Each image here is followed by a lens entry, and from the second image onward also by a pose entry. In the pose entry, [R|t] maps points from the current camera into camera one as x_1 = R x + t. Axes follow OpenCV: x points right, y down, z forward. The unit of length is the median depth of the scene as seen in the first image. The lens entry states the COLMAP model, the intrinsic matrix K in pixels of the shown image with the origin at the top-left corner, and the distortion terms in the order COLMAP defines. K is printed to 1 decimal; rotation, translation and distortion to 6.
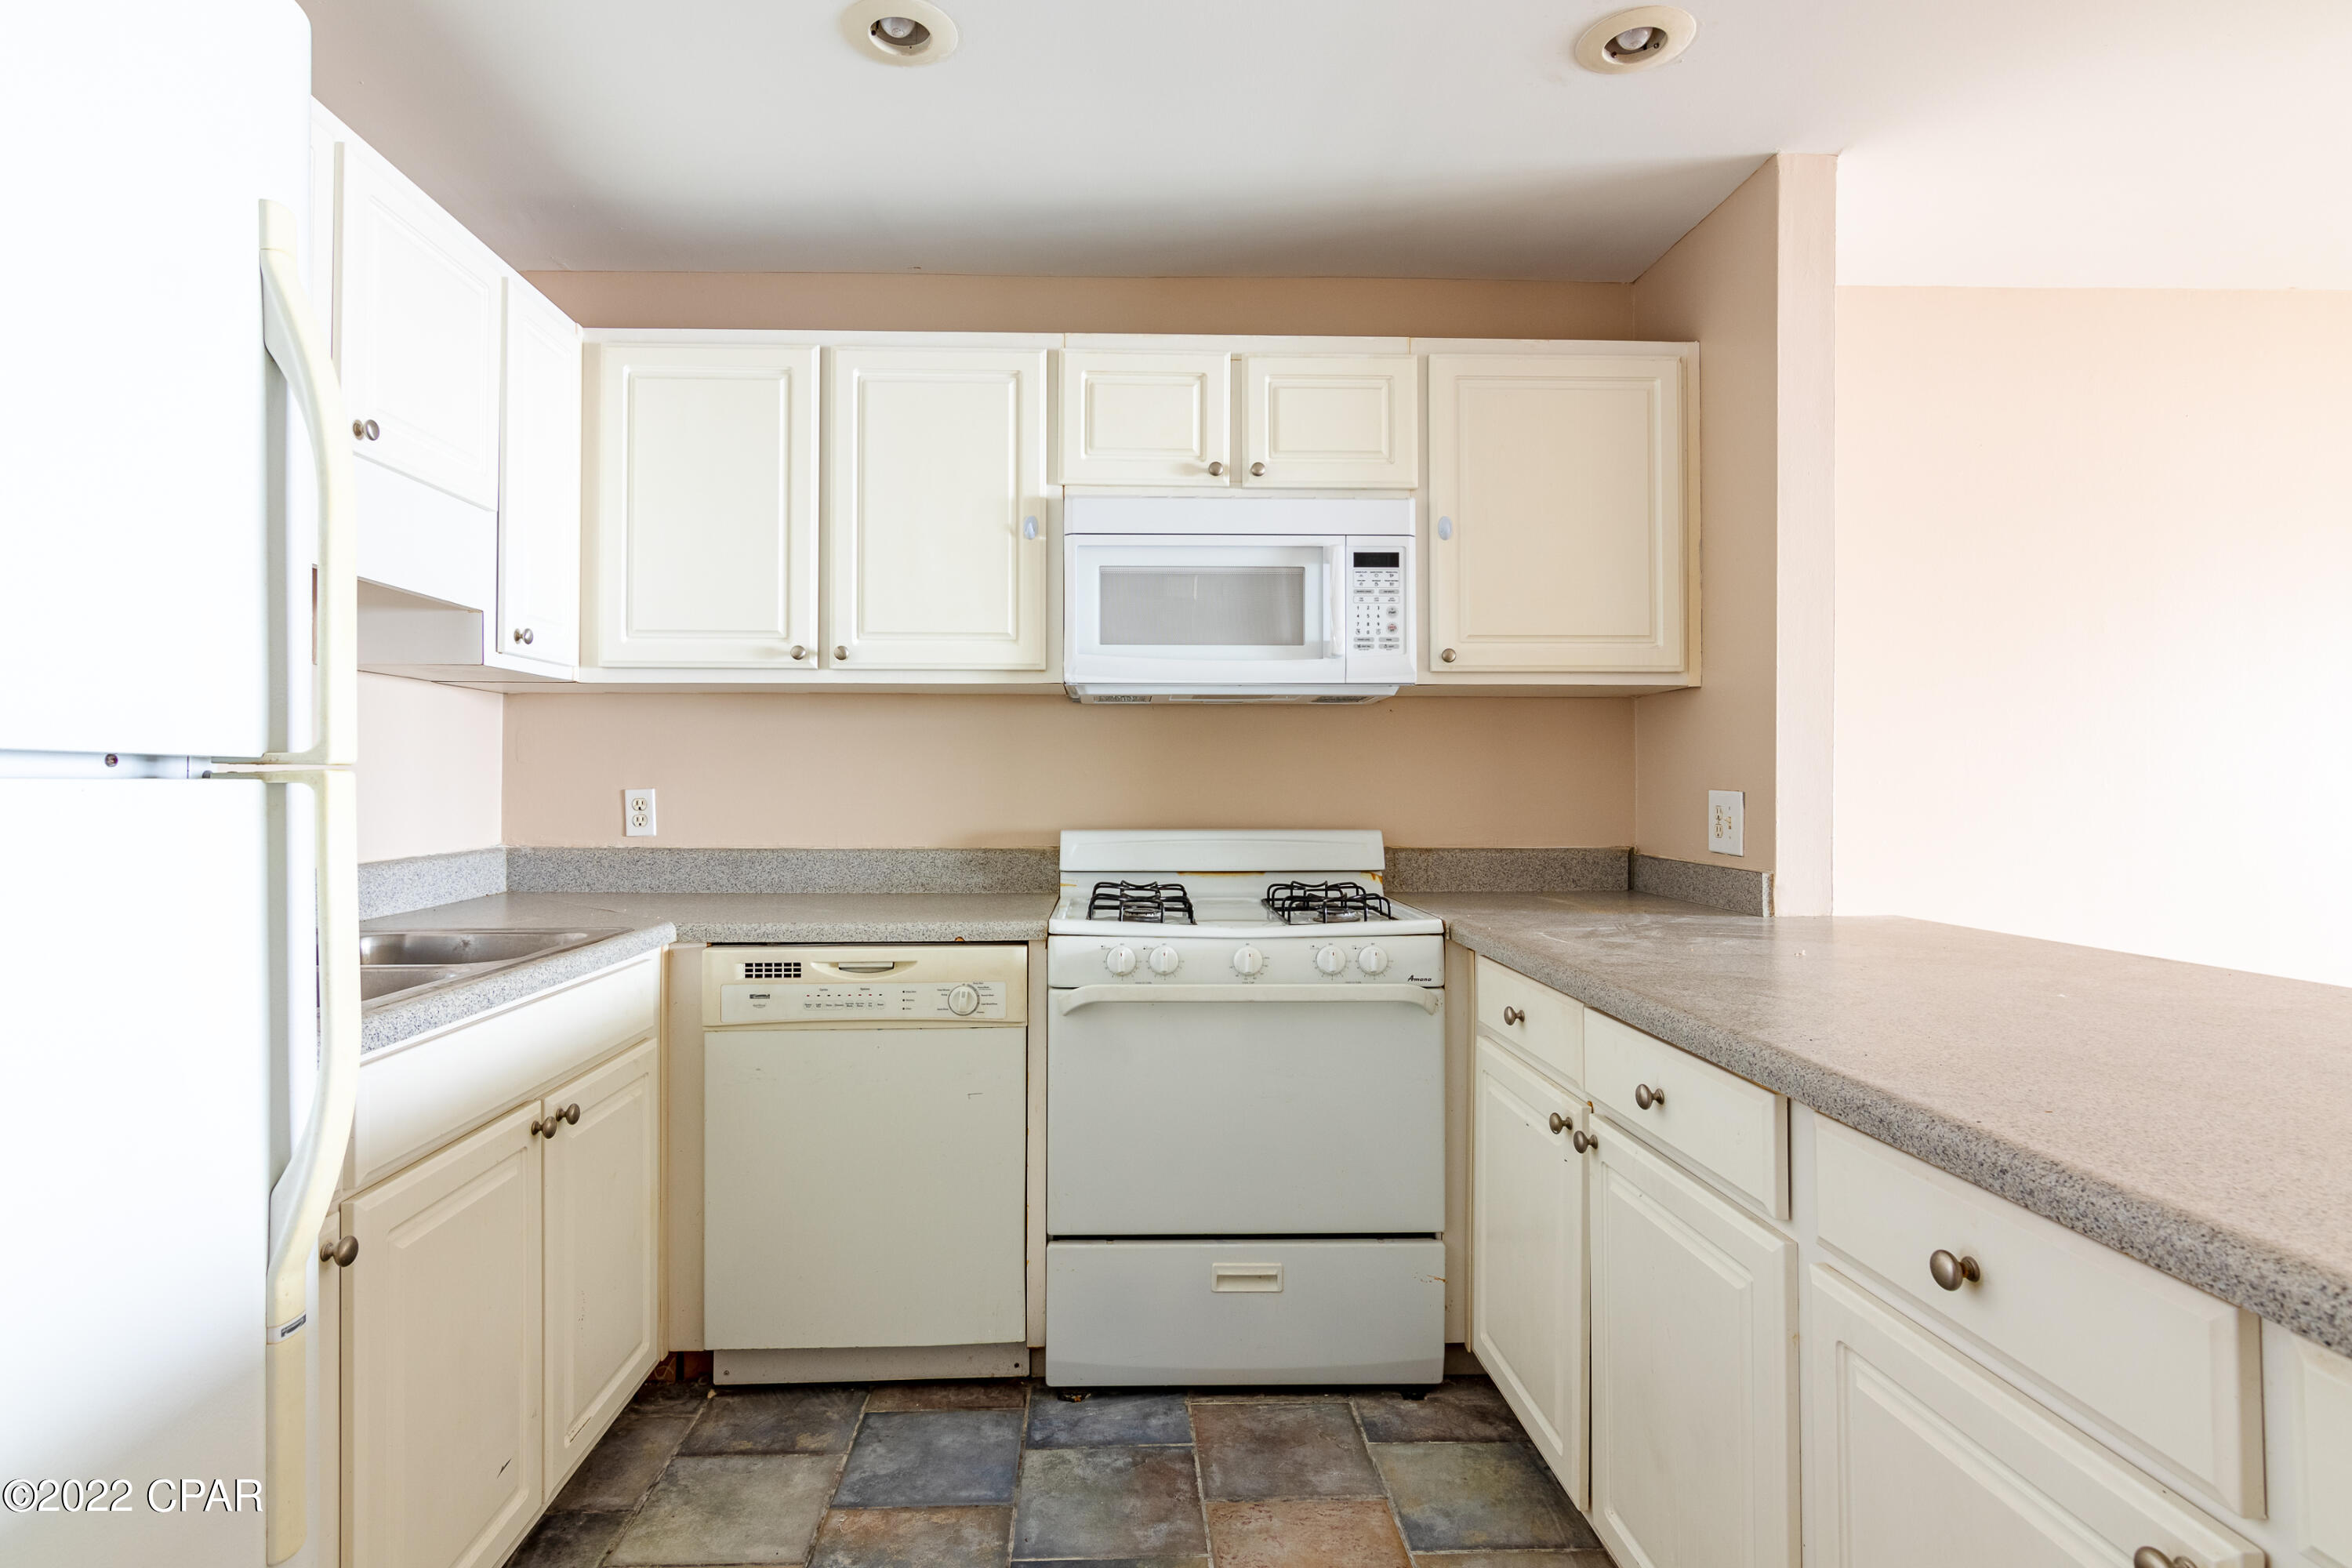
lens RADIAL K [[1210.3, 0, 1156.5], [0, 1210.3, 775.6], [0, 0, 1]] dist [-0.003524, 0.002869]
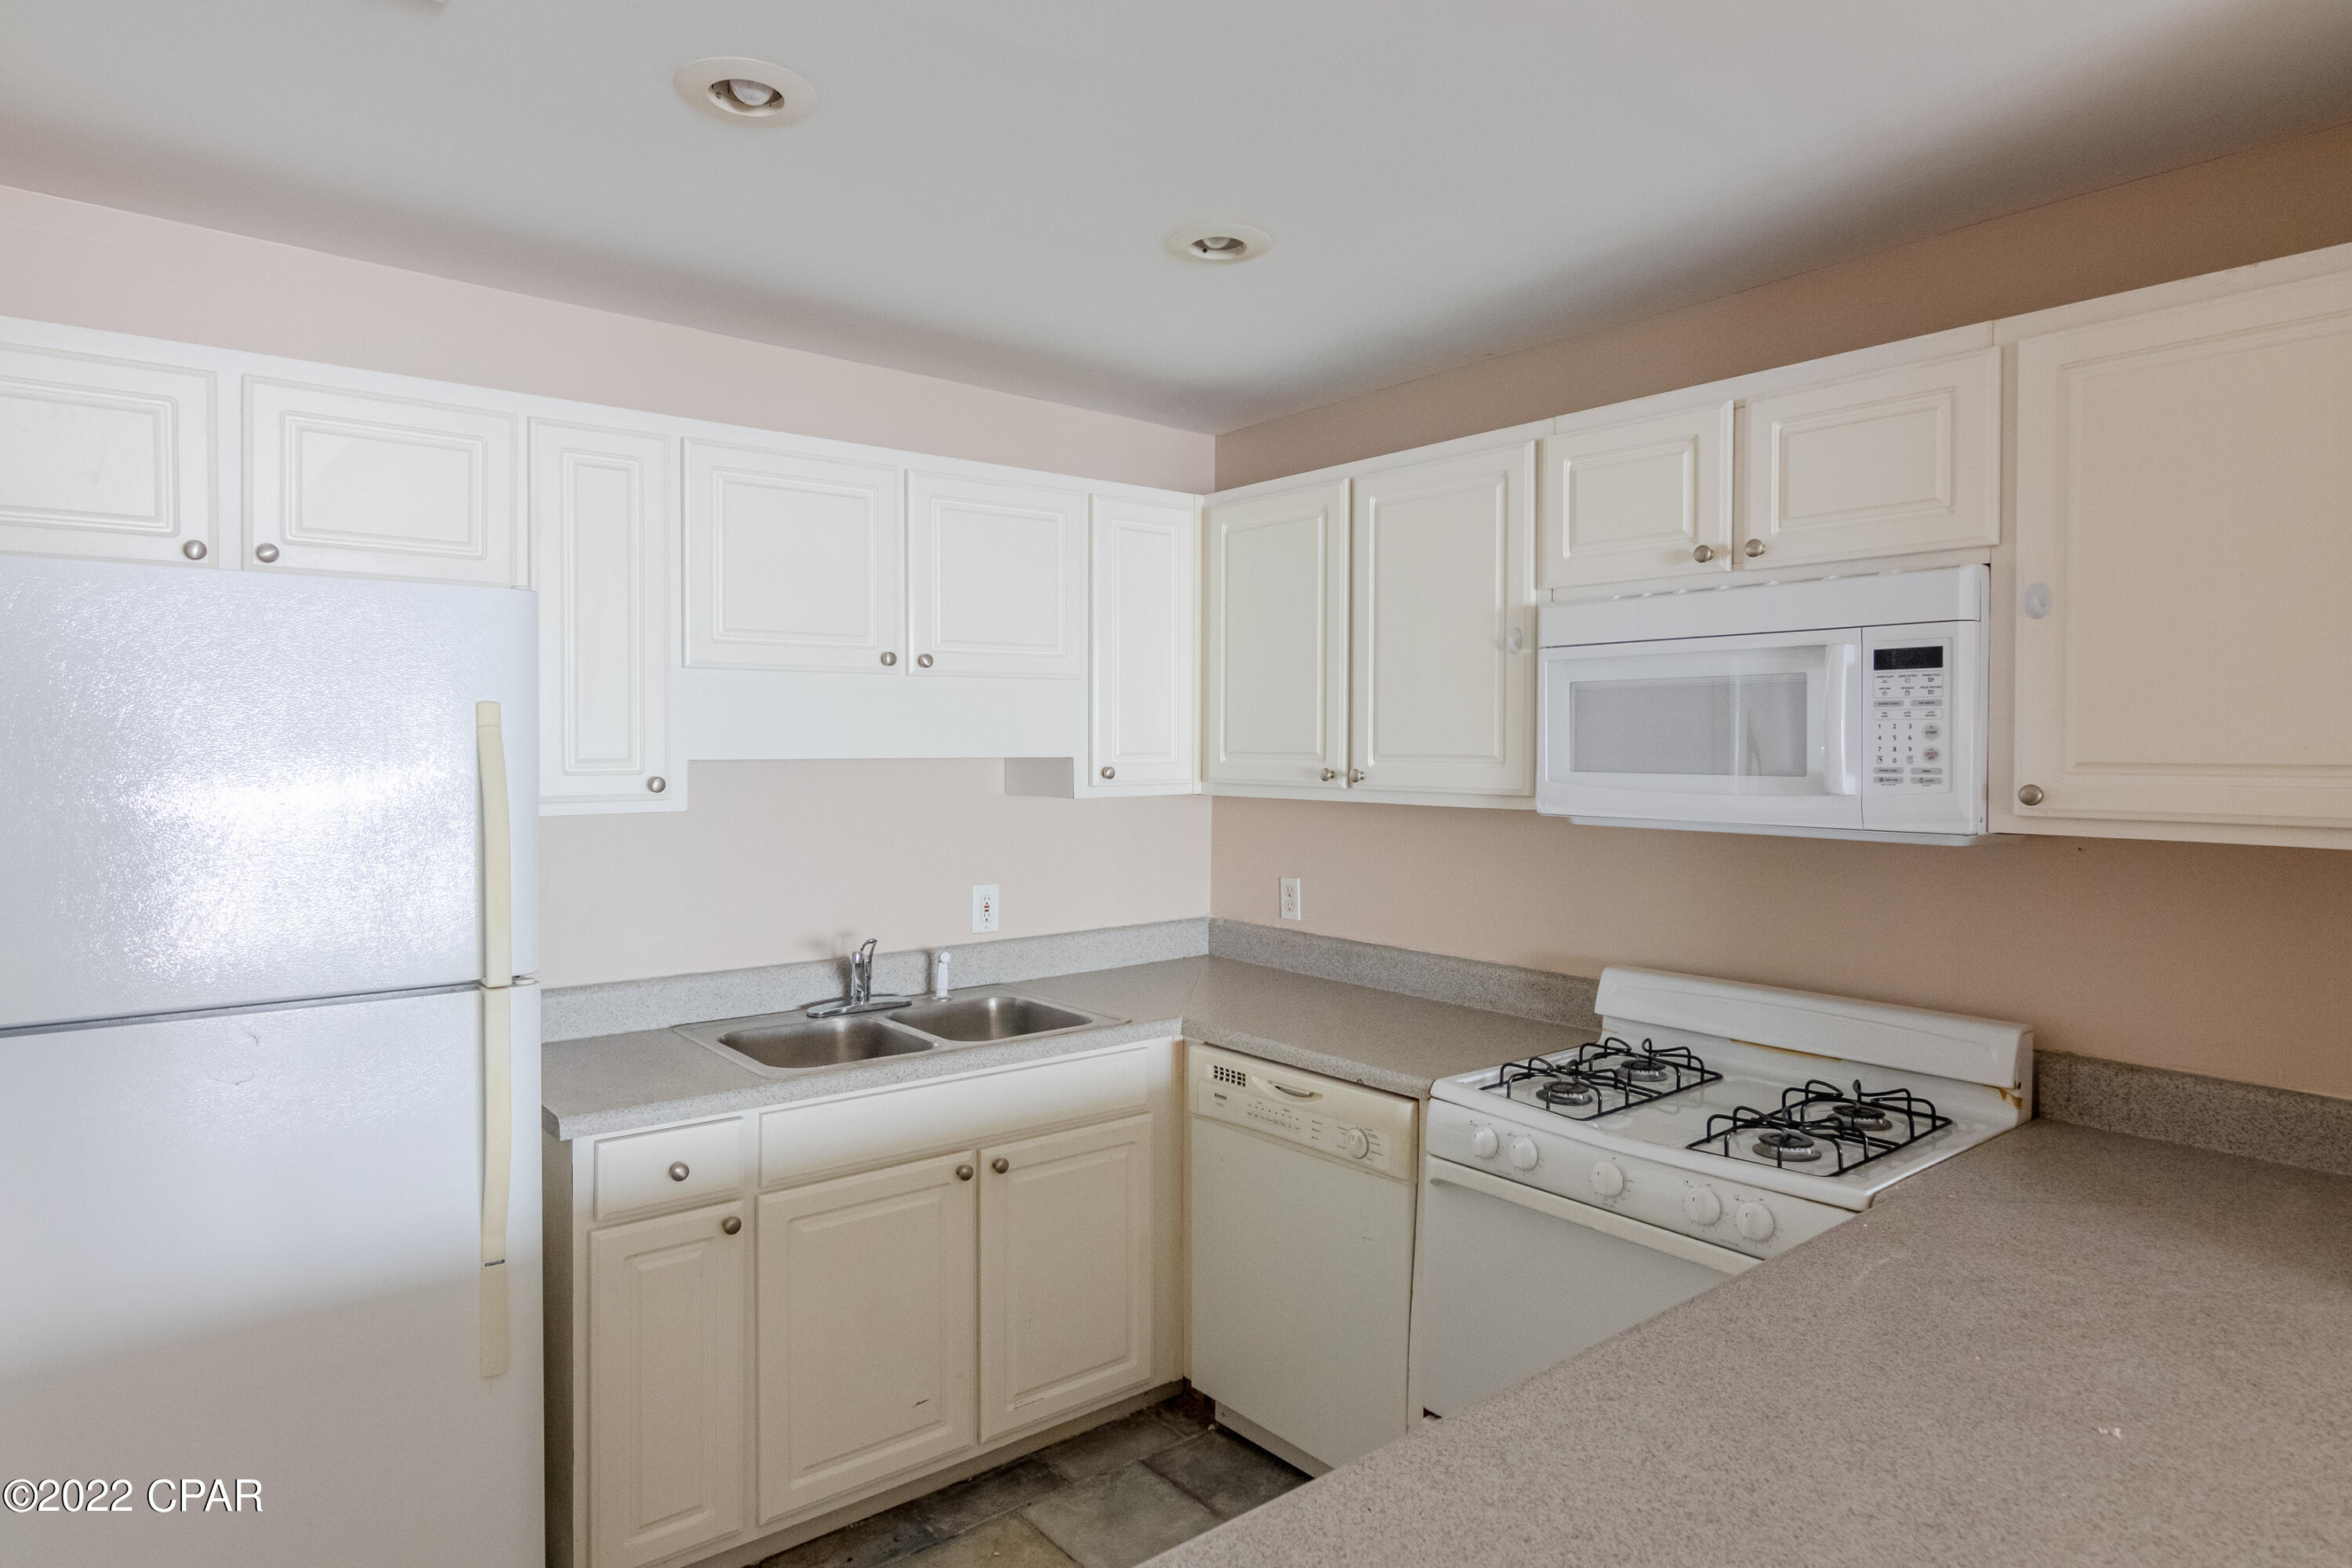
lens RADIAL K [[1321.2, 0, 1157.0], [0, 1321.2, 768.1], [0, 0, 1]] dist [-0.006061, -0.001640]
pose [[0.602246, 0.016295, -0.798145, 0.542423], [0.000141, 0.999789, 0.020518, -0.131935], [0.798311, -0.012469, 0.602117, 0.185639]]
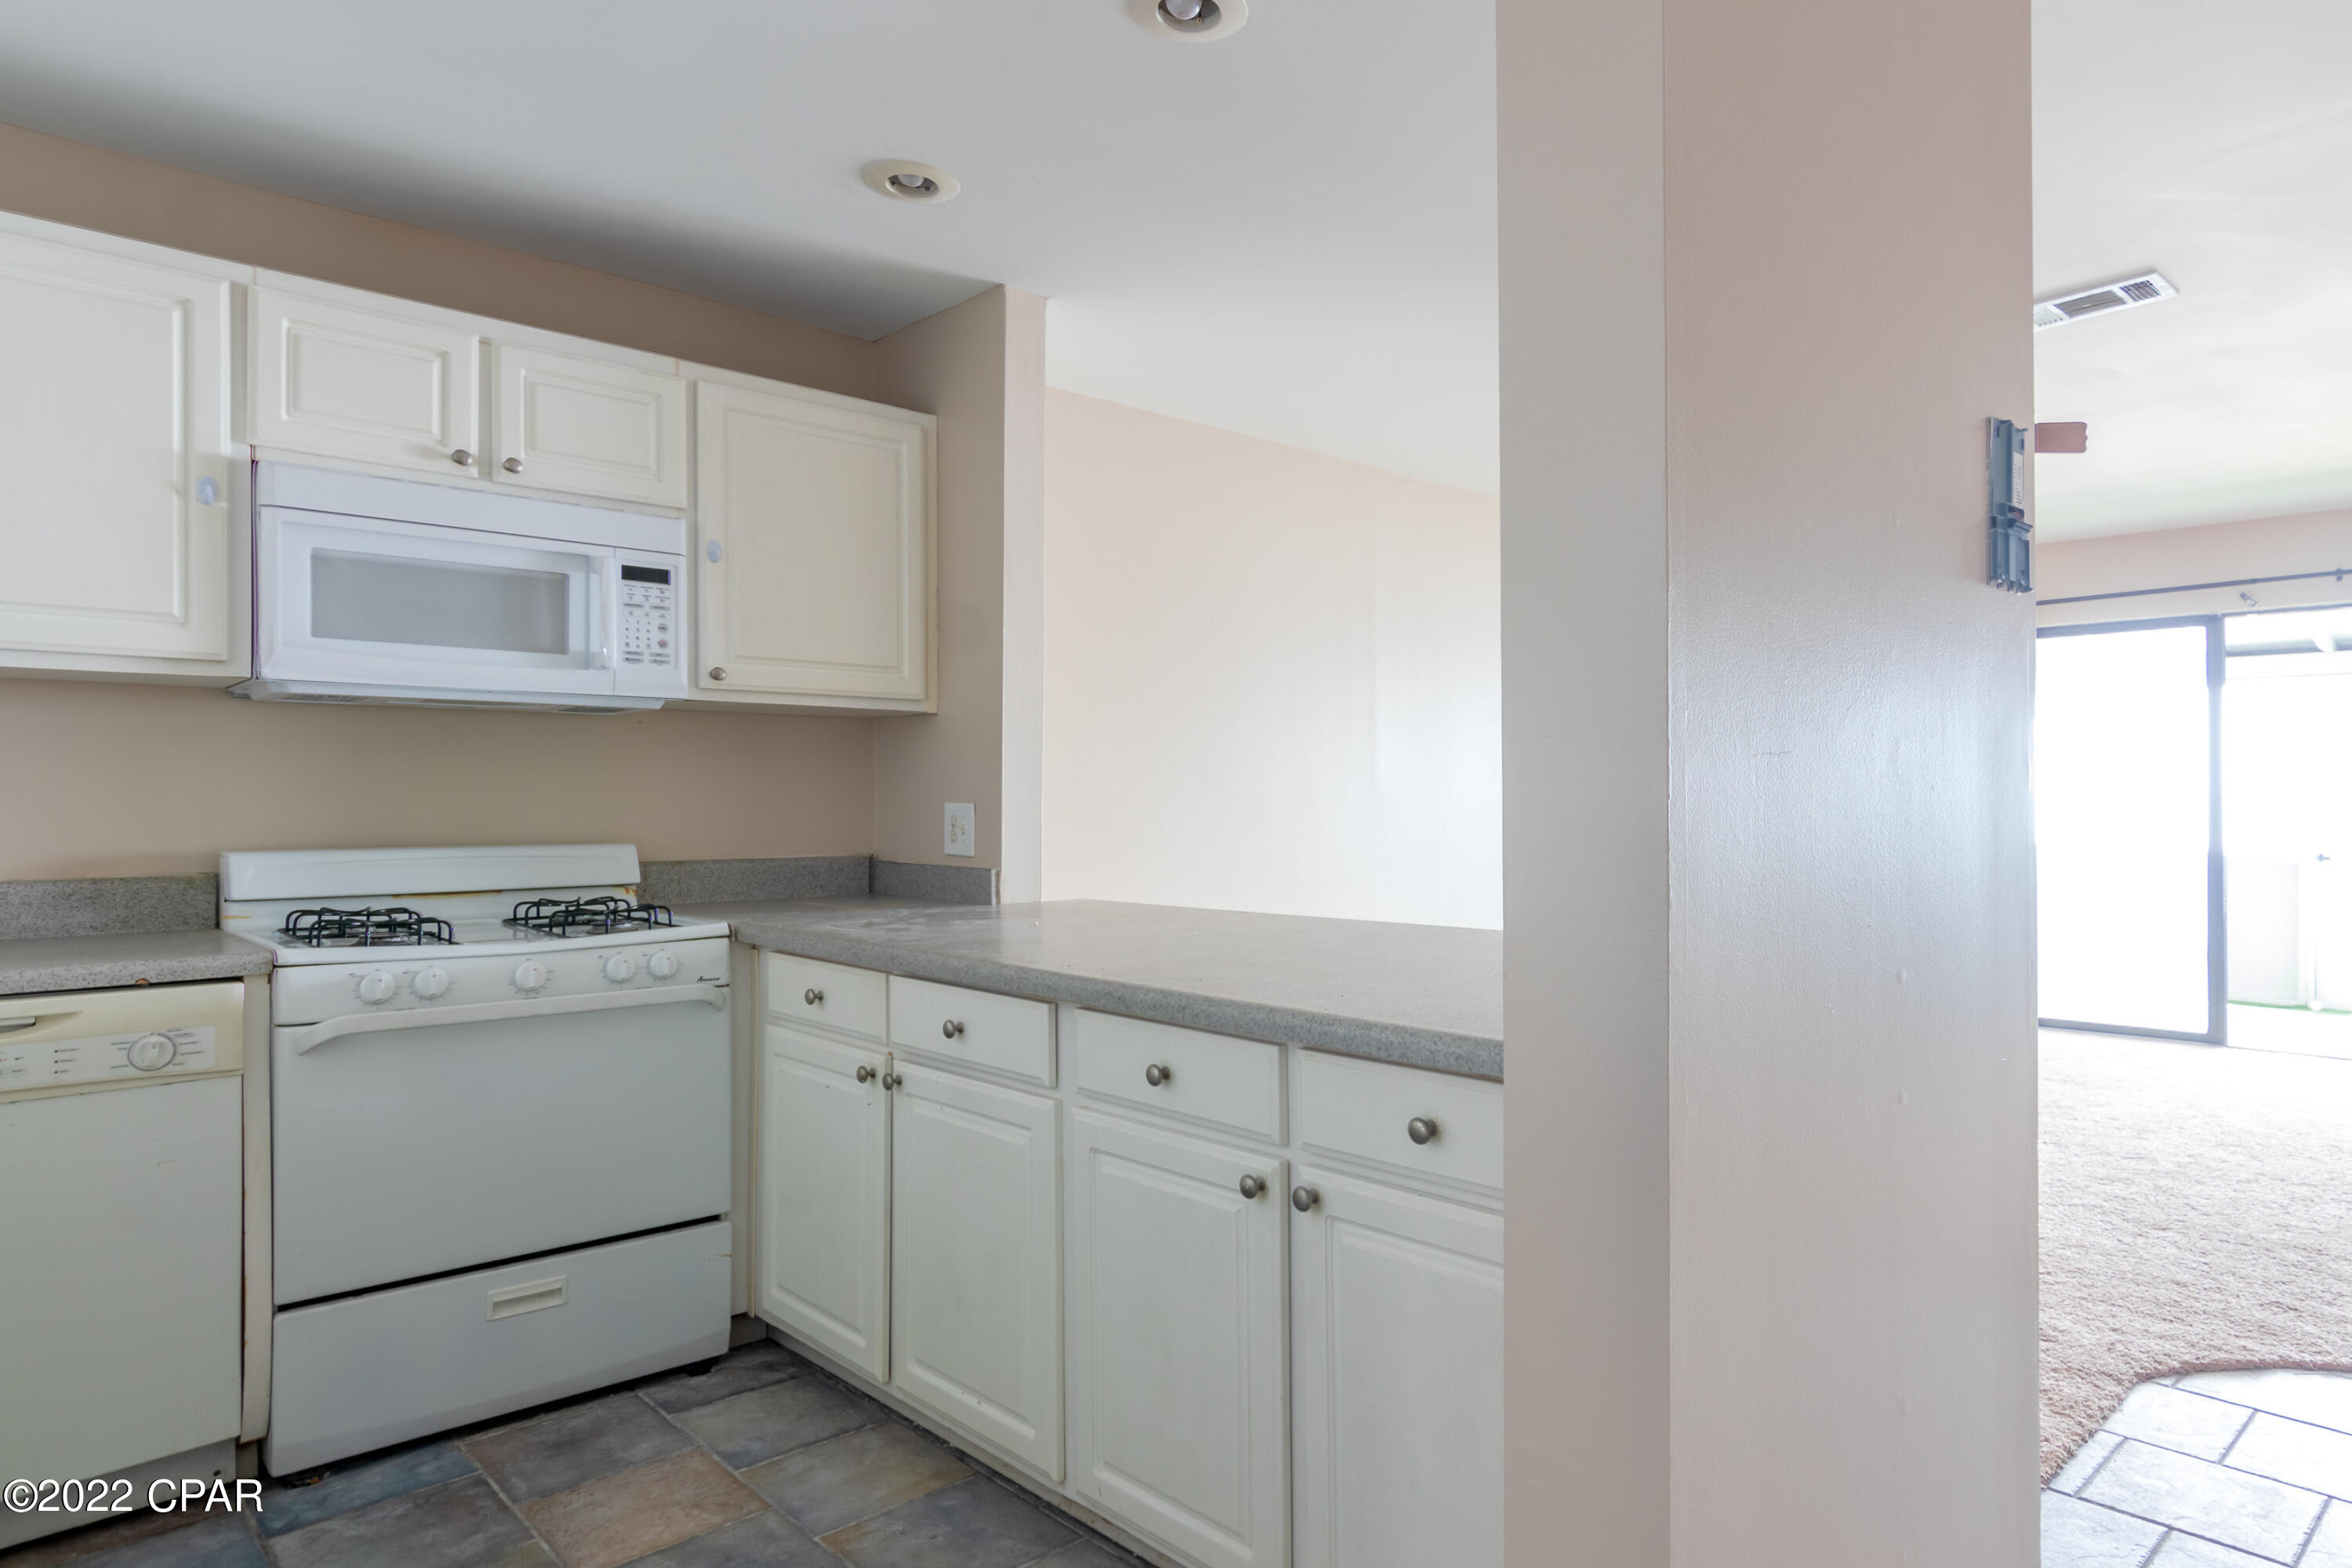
lens RADIAL K [[1374.4, 0, 1304.1], [0, 1374.4, 793.3], [0, 0, 1]] dist [0.004629, 0.001498]
pose [[0.734577, 0.002520, 0.678520, -0.197654], [-0.004805, 0.999987, 0.001488, -0.000288], [-0.678508, -0.004353, 0.734580, -0.222328]]
